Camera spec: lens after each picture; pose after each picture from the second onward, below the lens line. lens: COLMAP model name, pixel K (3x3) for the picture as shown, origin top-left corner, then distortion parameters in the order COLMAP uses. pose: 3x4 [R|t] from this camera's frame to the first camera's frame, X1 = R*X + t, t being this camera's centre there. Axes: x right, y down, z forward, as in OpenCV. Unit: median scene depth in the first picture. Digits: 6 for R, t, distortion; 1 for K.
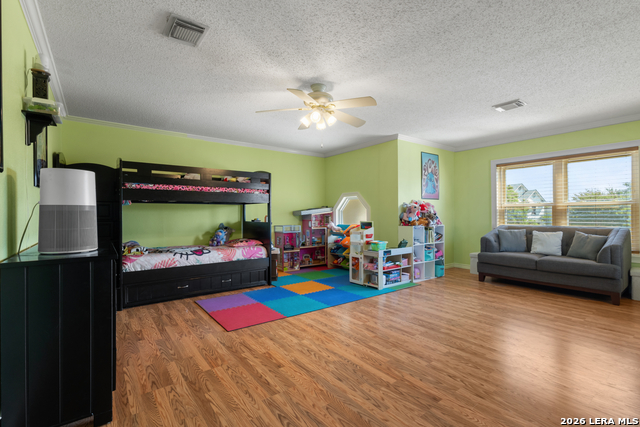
lens RADIAL K [[304.4, 0, 323.7], [0, 304.4, 214.0], [0, 0, 1]] dist [0.003520, 0.002392]
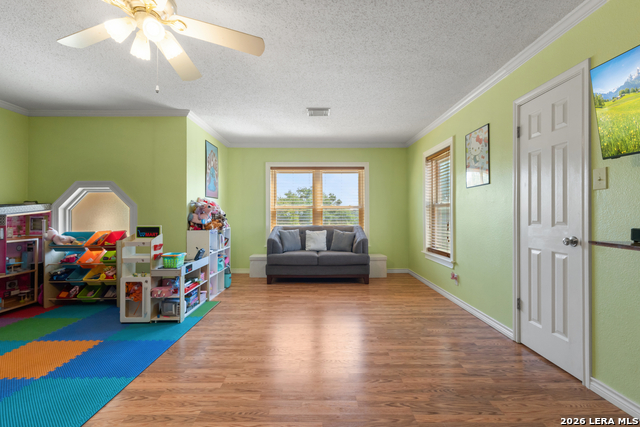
lens RADIAL K [[304.4, 0, 319.0], [0, 304.4, 211.8], [0, 0, 1]] dist [0.003520, 0.002392]
pose [[0.596631, 0.011460, 0.802434, -0.177948], [-0.001038, 0.999908, -0.013509, 0.001818], [-0.802515, 0.007227, 0.596588, 0.293321]]
